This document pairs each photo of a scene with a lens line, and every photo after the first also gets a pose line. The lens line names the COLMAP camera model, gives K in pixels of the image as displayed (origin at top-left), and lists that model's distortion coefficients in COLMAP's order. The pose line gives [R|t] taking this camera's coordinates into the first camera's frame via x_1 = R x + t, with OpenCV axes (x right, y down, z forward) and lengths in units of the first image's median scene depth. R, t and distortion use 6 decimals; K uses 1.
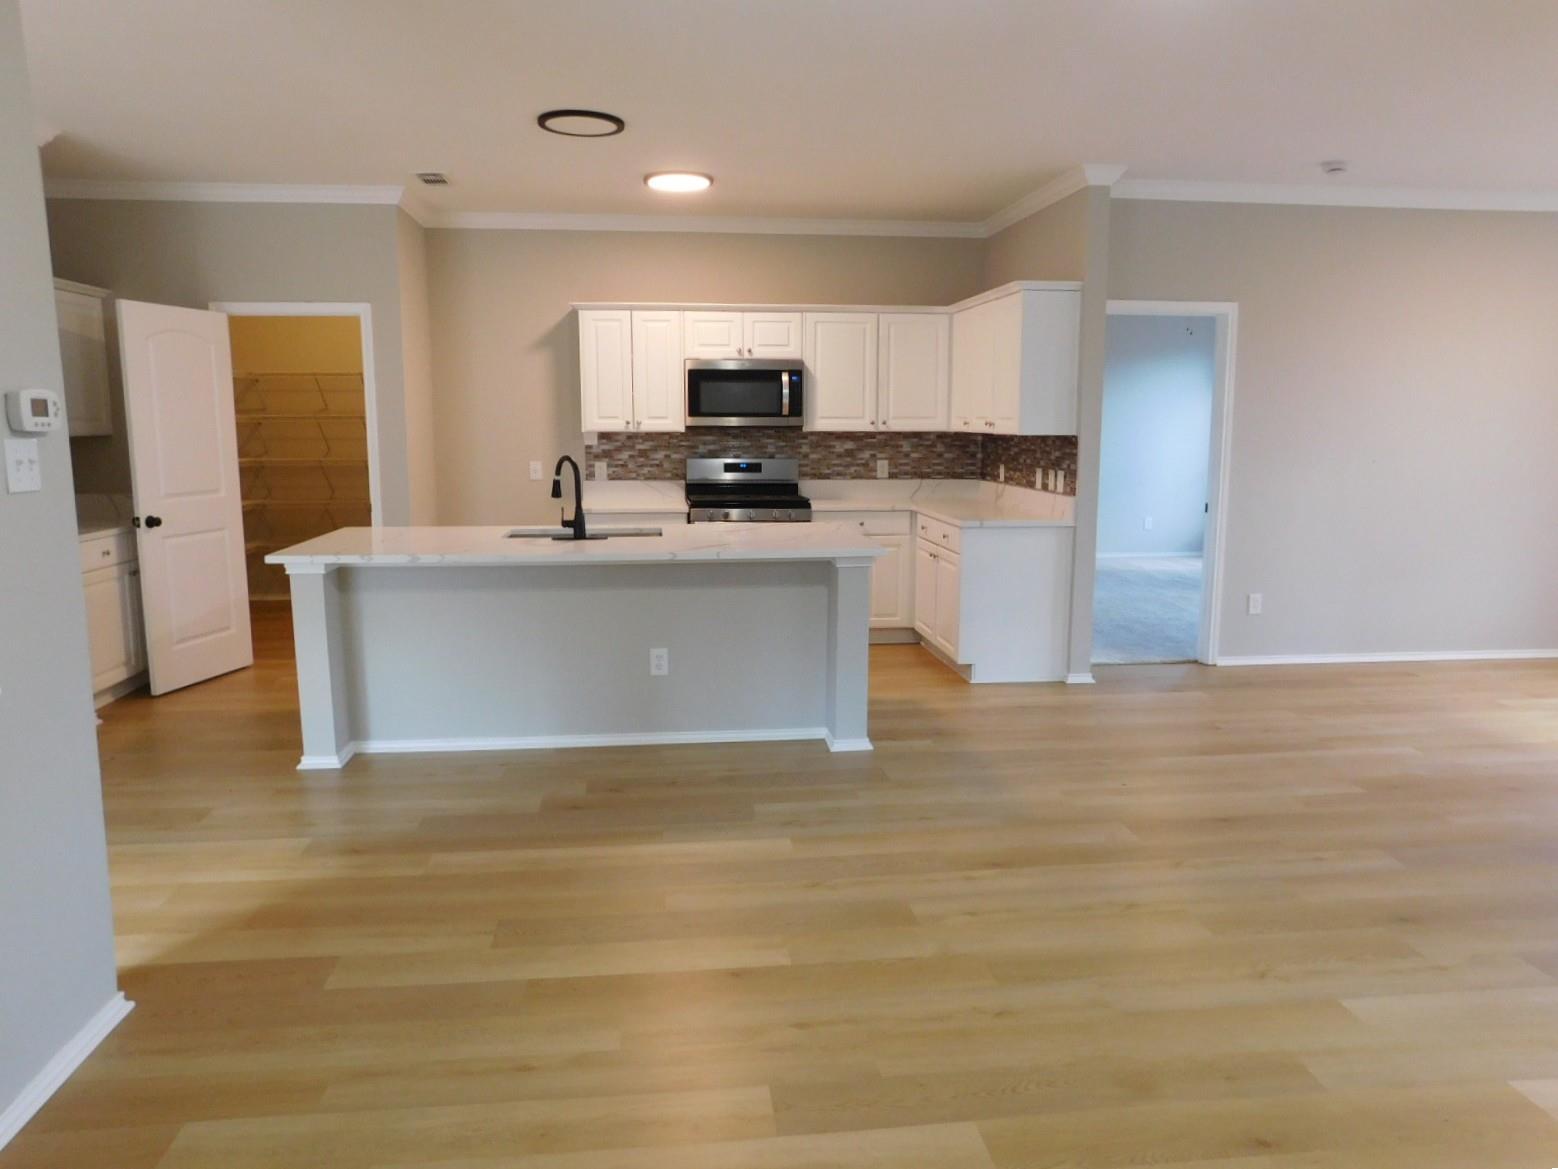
lens RADIAL K [[1082.8, 0, 779.0], [0, 1082.8, 584.5], [0, 0, 1]] dist [-0.059596, 0.064508]
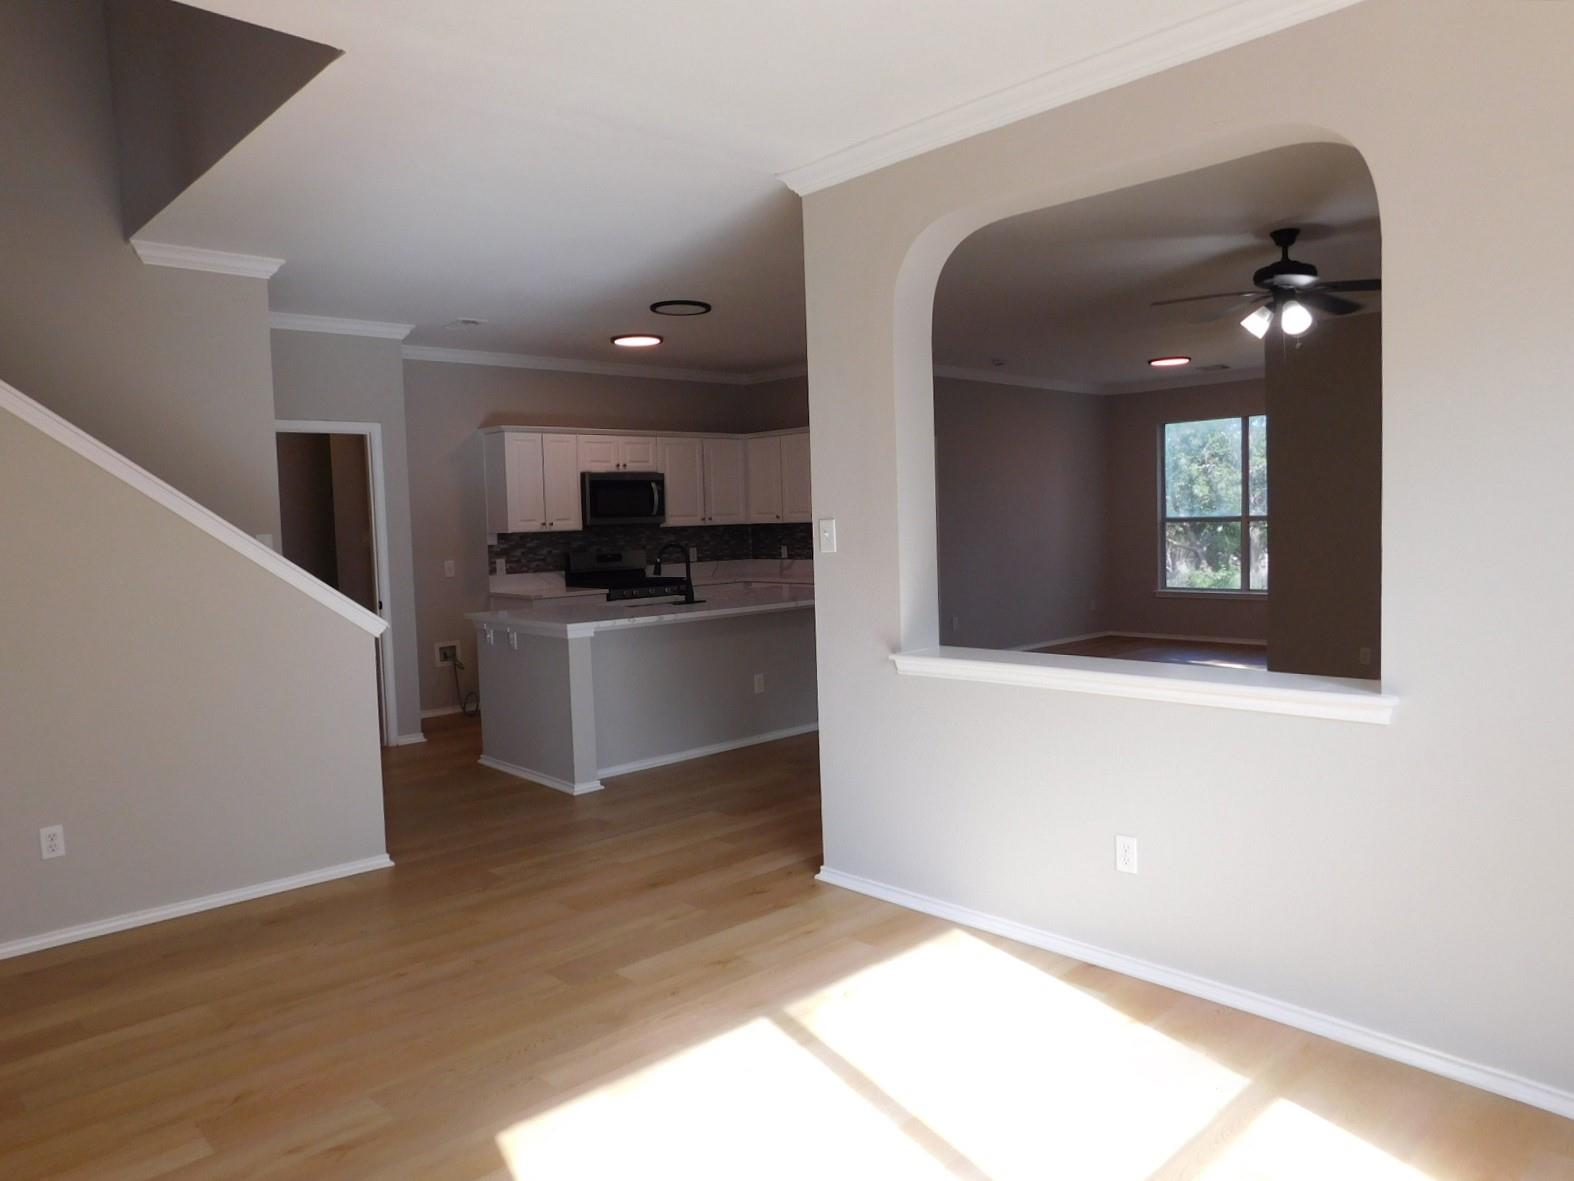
lens RADIAL K [[1093.9, 0, 787.0], [0, 1093.9, 590.5], [0, 0, 1]] dist [-0.059596, 0.064508]
pose [[0.793995, -0.066379, 0.604289, -0.650009], [0.122594, 0.991082, -0.052213, 0.020592], [-0.595434, 0.115539, 0.795053, -0.122180]]
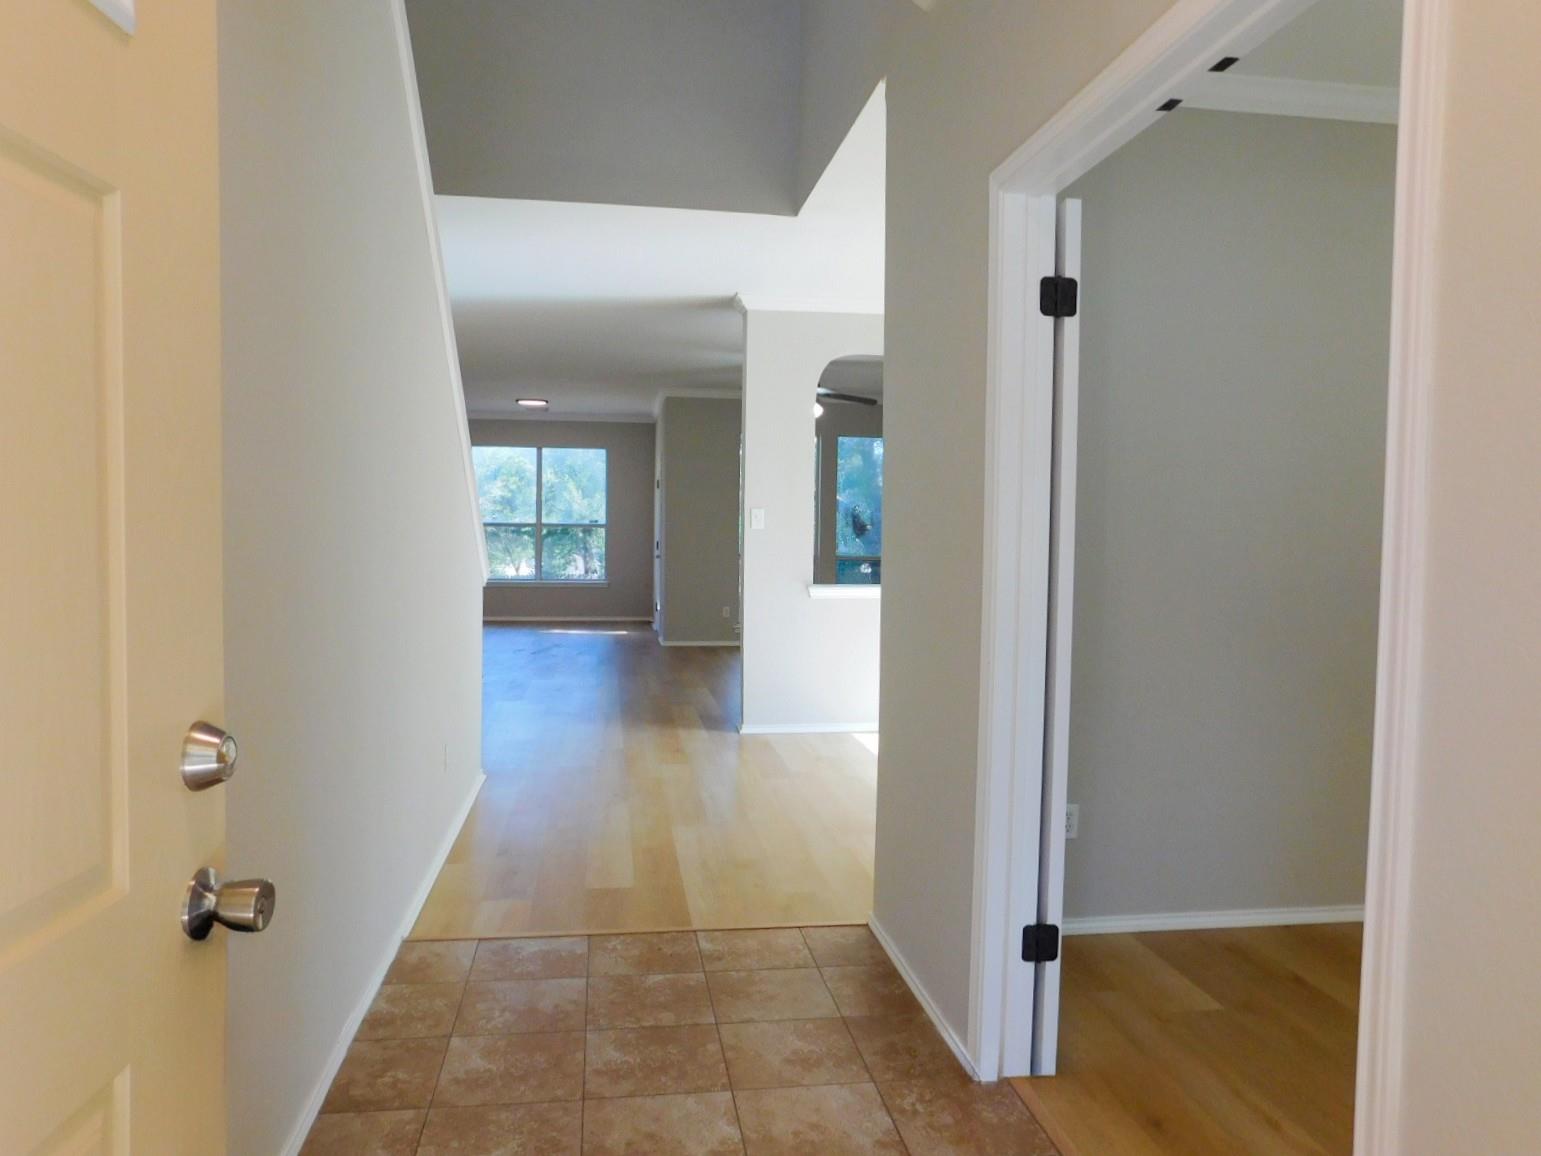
lens RADIAL K [[1071.0, 0, 770.5], [0, 1071.0, 578.0], [0, 0, 1]] dist [-0.059596, 0.064508]
pose [[-0.032477, -0.051369, 0.998152, -1.225272], [0.137947, 0.988890, 0.055381, -0.035448], [-0.989907, 0.139491, -0.025030, 0.351135]]
